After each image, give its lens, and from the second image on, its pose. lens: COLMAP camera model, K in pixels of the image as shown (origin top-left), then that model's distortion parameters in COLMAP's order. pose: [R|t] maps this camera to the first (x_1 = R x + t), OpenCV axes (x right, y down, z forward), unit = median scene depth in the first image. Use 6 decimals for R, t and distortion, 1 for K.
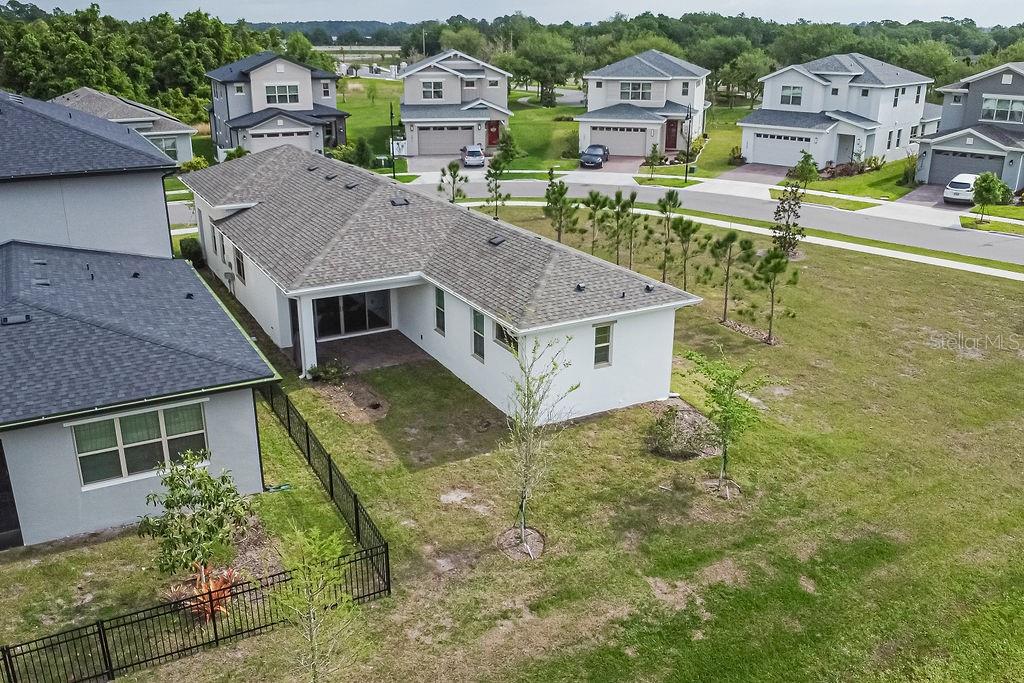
lens RADIAL K [[886.9, 0, 508.0], [0, 886.9, 334.6], [0, 0, 1]] dist [-0.012160, -0.045611]
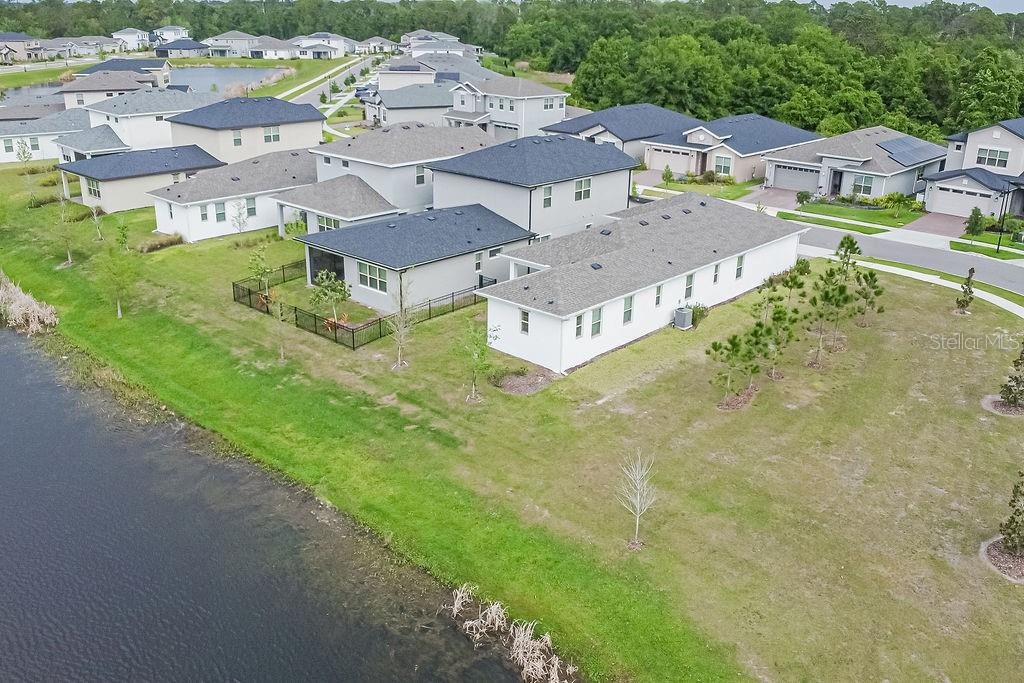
lens RADIAL K [[886.9, 0, 508.0], [0, 886.9, 334.6], [0, 0, 1]] dist [-0.012160, -0.045611]
pose [[0.322967, 0.332297, -0.886155, 0.601431], [-0.324093, 0.918553, 0.226328, -0.127838], [0.889188, 0.214101, 0.404358, 0.084459]]
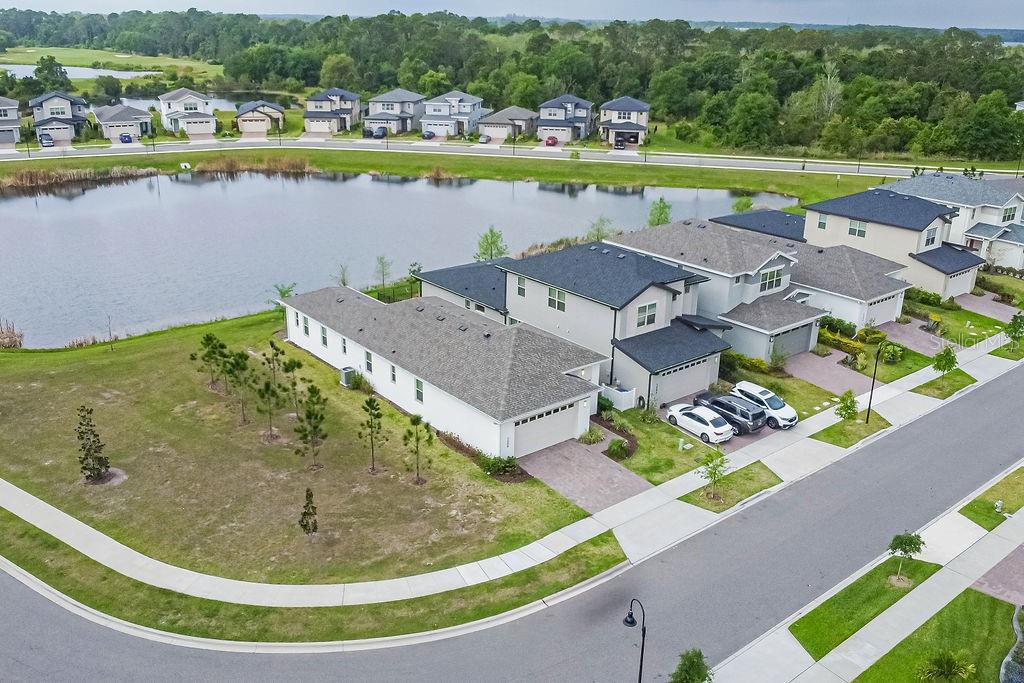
lens RADIAL K [[886.9, 0, 508.0], [0, 886.9, 334.6], [0, 0, 1]] dist [-0.012160, -0.045611]
pose [[-0.982396, 0.047614, -0.180638, 0.007938], [-0.076355, 0.780162, 0.620900, -0.589494], [0.170491, 0.623763, -0.762793, 1.141871]]
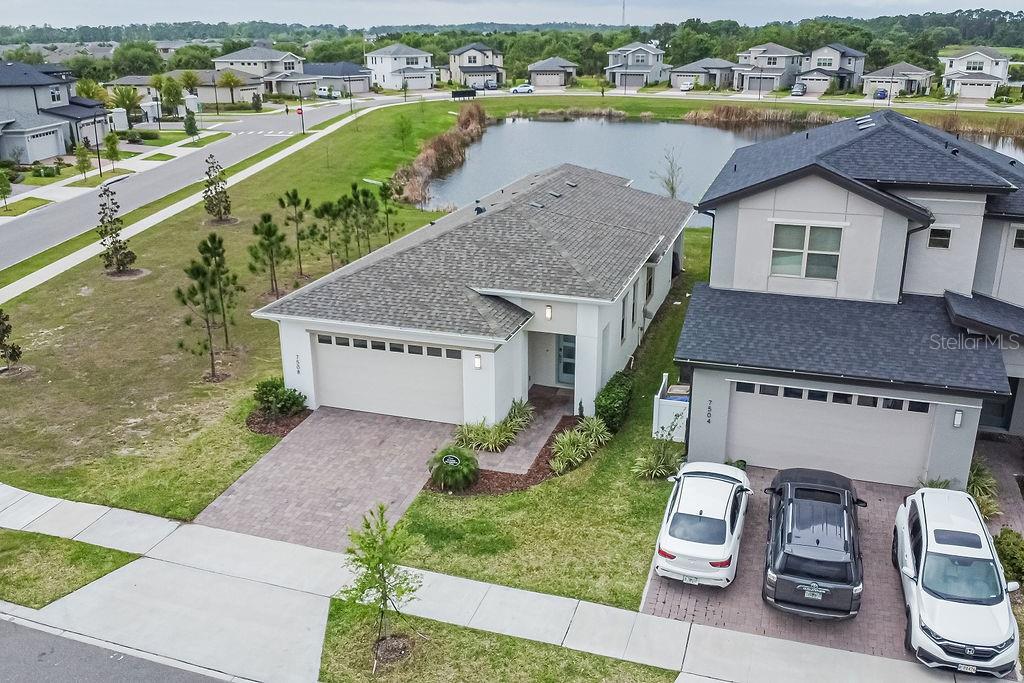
lens RADIAL K [[886.9, 0, 508.0], [0, 886.9, 334.6], [0, 0, 1]] dist [-0.012160, -0.045611]
pose [[-0.683153, -0.232620, 0.692236, -0.429290], [0.245106, 0.819887, 0.517406, -0.279523], [-0.687914, 0.523138, -0.503091, 0.790022]]
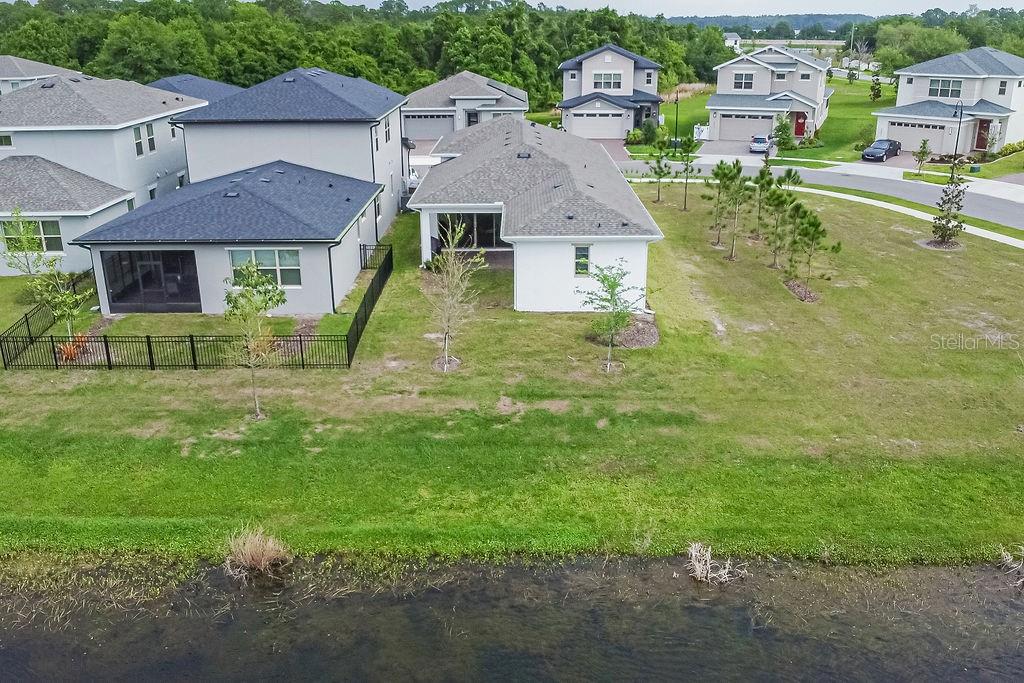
lens RADIAL K [[886.9, 0, 508.0], [0, 886.9, 334.6], [0, 0, 1]] dist [-0.012160, -0.045611]
pose [[0.873687, 0.154879, -0.461176, 0.229455], [-0.151651, 0.987440, 0.044316, 0.028294], [0.462247, 0.031219, 0.886201, -0.090264]]
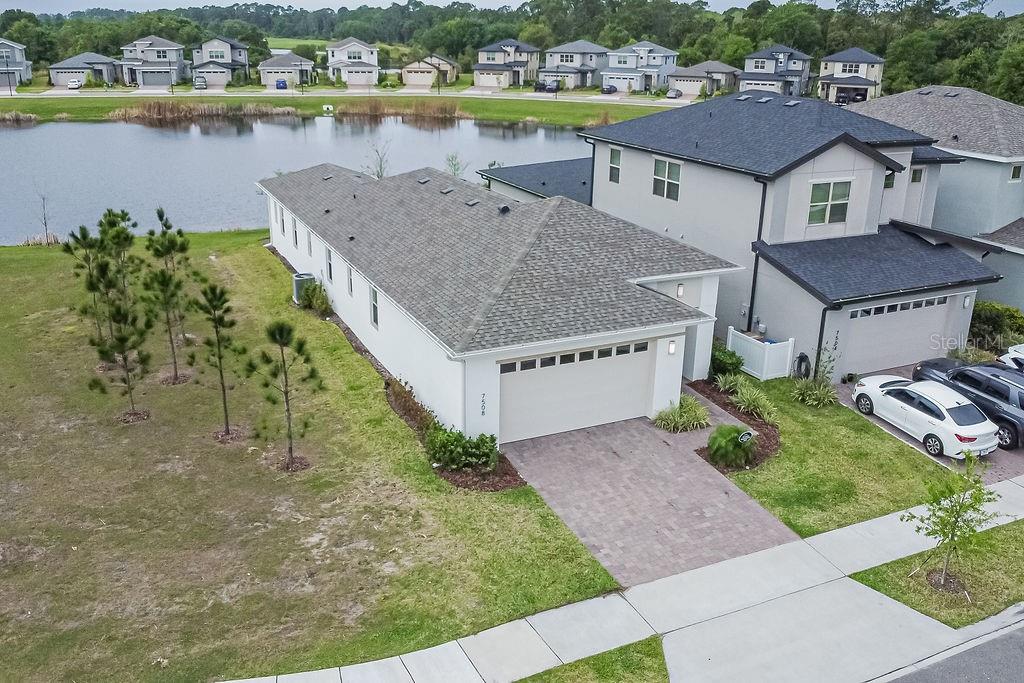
lens RADIAL K [[886.9, 0, 508.0], [0, 886.9, 334.6], [0, 0, 1]] dist [-0.012160, -0.045611]
pose [[-0.998180, -0.032527, 0.050776, -0.136946], [0.005895, 0.785373, 0.618995, -0.317493], [-0.060012, 0.618168, -0.783752, 0.906701]]
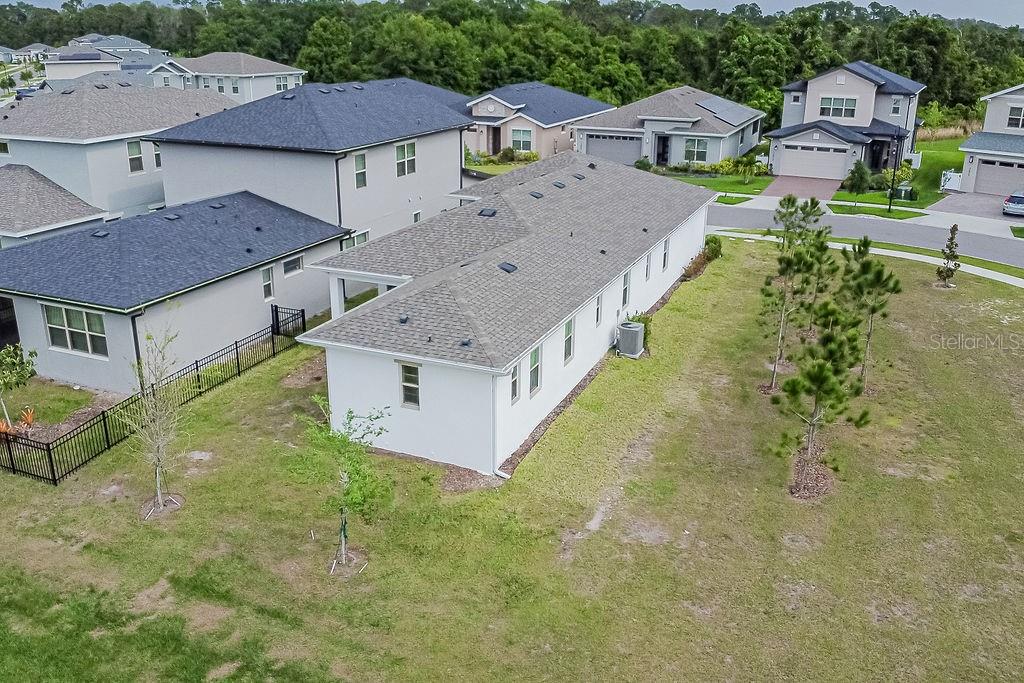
lens RADIAL K [[886.9, 0, 508.0], [0, 886.9, 334.6], [0, 0, 1]] dist [-0.012160, -0.045611]
pose [[0.614820, 0.262601, -0.743664, 0.299932], [-0.263775, 0.957104, 0.119896, -0.063014], [0.743249, 0.122446, 0.657714, 0.159062]]
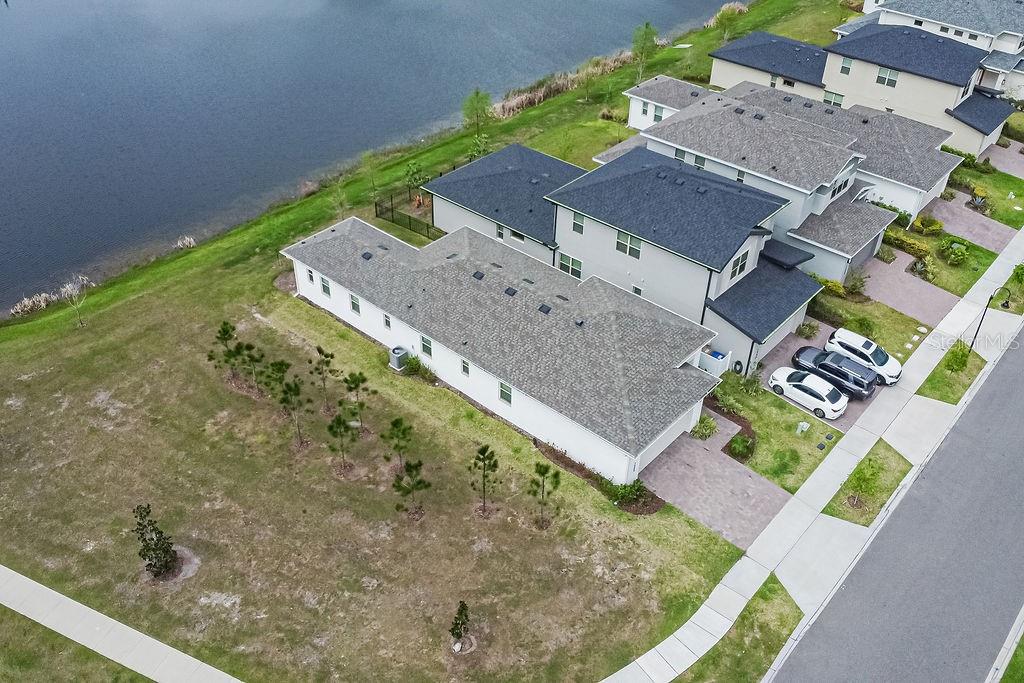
lens RADIAL K [[886.9, 0, 508.0], [0, 886.9, 334.6], [0, 0, 1]] dist [-0.012160, -0.045611]
pose [[-0.939605, 0.192952, -0.282687, 0.124238], [-0.126625, 0.571362, 0.810871, -0.632541], [0.317976, 0.797694, -0.512422, 0.881444]]
